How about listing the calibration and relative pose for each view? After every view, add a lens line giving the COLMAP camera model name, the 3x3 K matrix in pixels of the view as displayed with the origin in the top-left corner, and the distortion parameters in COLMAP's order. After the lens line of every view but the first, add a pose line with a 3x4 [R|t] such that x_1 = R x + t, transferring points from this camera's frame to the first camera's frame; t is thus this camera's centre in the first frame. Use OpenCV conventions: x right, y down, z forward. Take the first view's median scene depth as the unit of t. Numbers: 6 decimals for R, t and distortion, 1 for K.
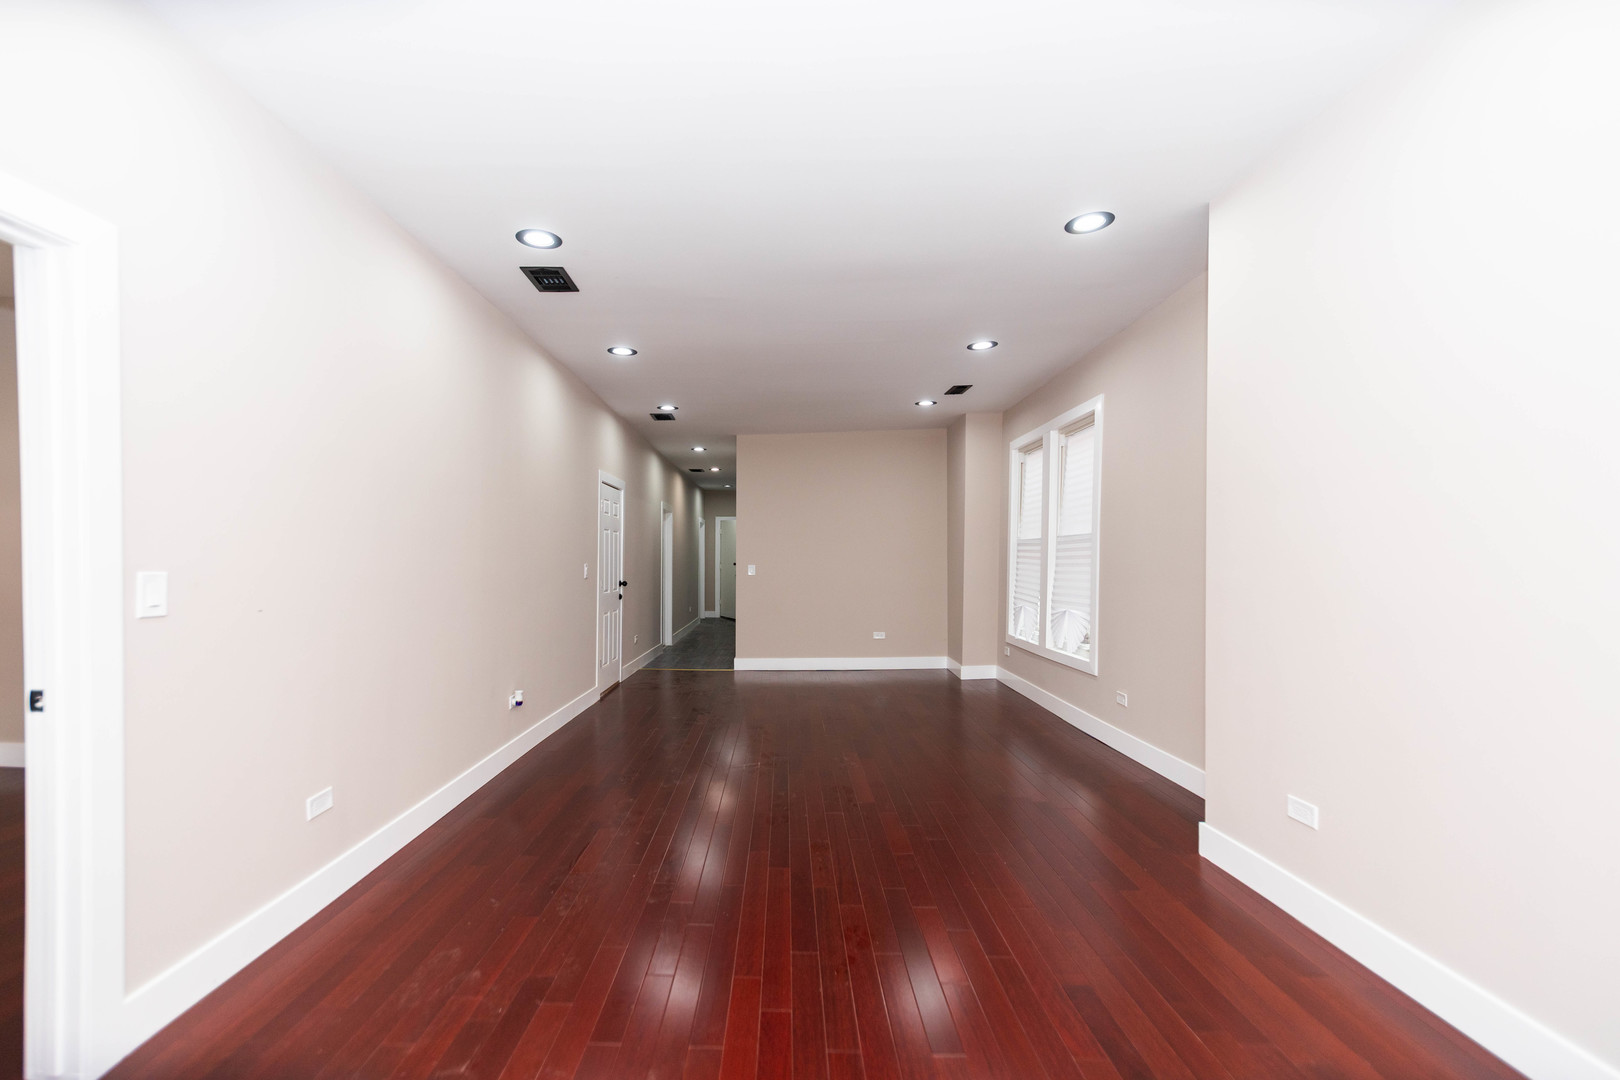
lens RADIAL K [[676.5, 0, 849.1], [0, 676.5, 558.7], [0, 0, 1]] dist [0.001737, 0.000936]
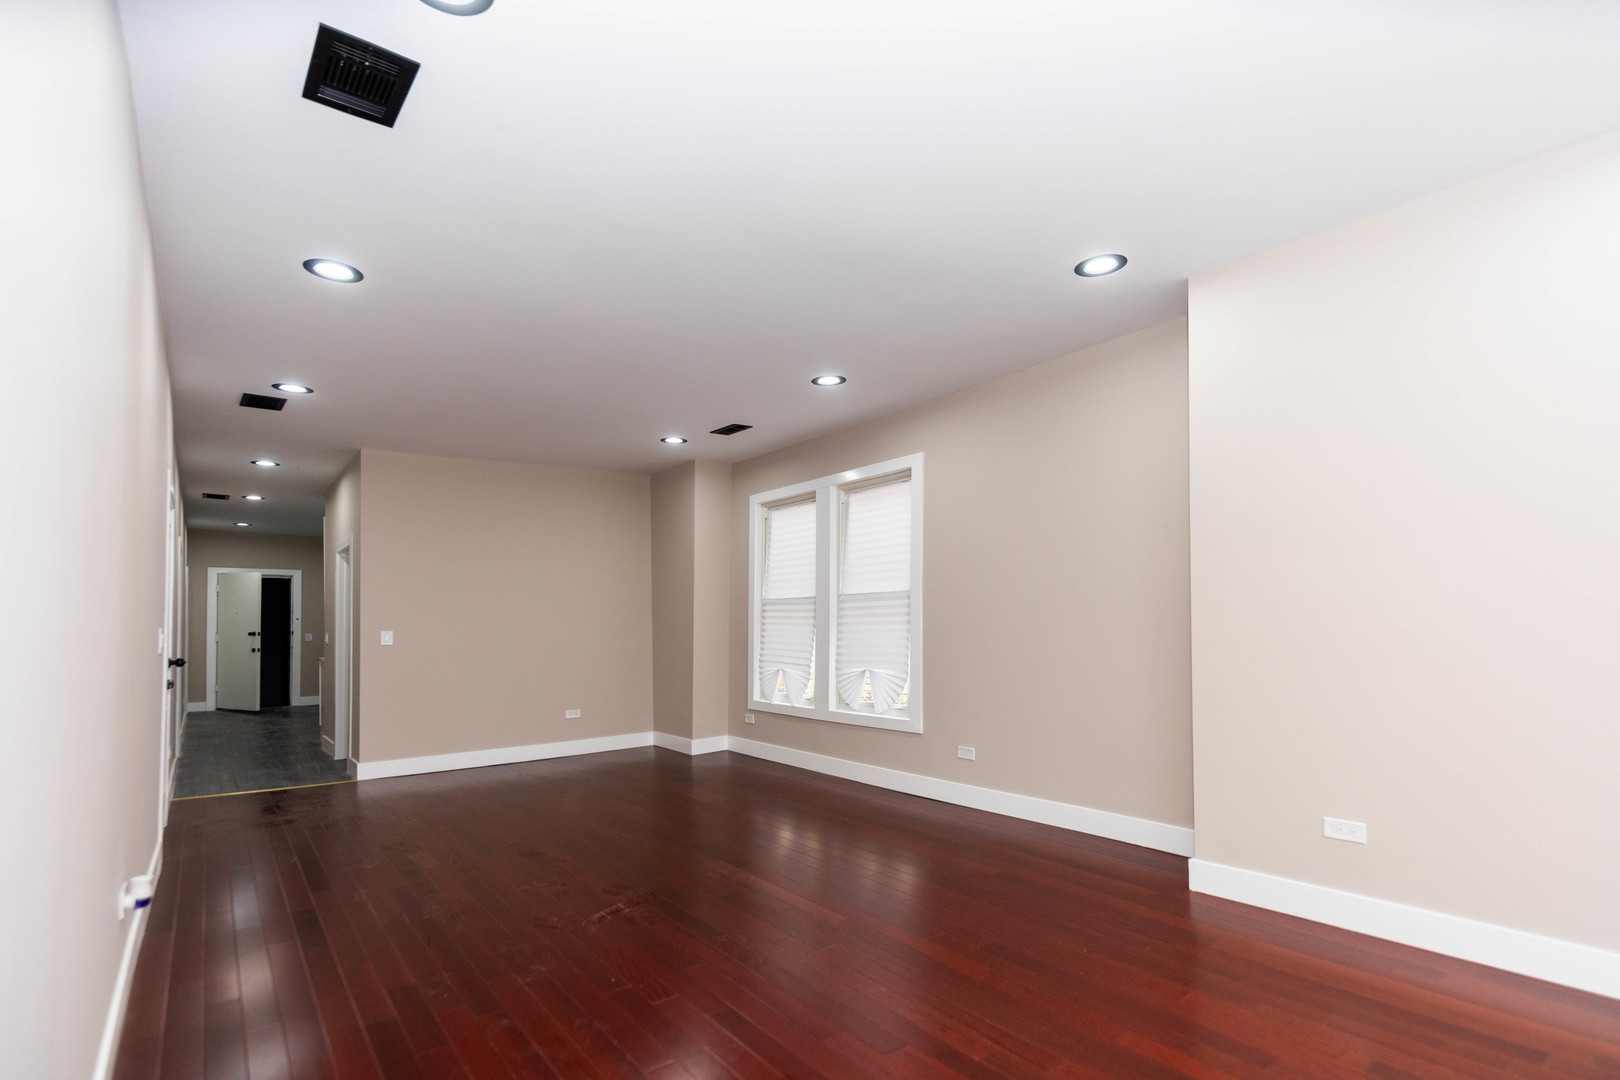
lens RADIAL K [[676.5, 0, 827.8], [0, 676.5, 603.1], [0, 0, 1]] dist [0.001737, 0.000936]
pose [[0.821962, 0.010555, 0.569445, -0.213836], [0.008617, 0.999483, -0.030964, 0.007859], [-0.569477, 0.030359, 0.821446, 0.173659]]
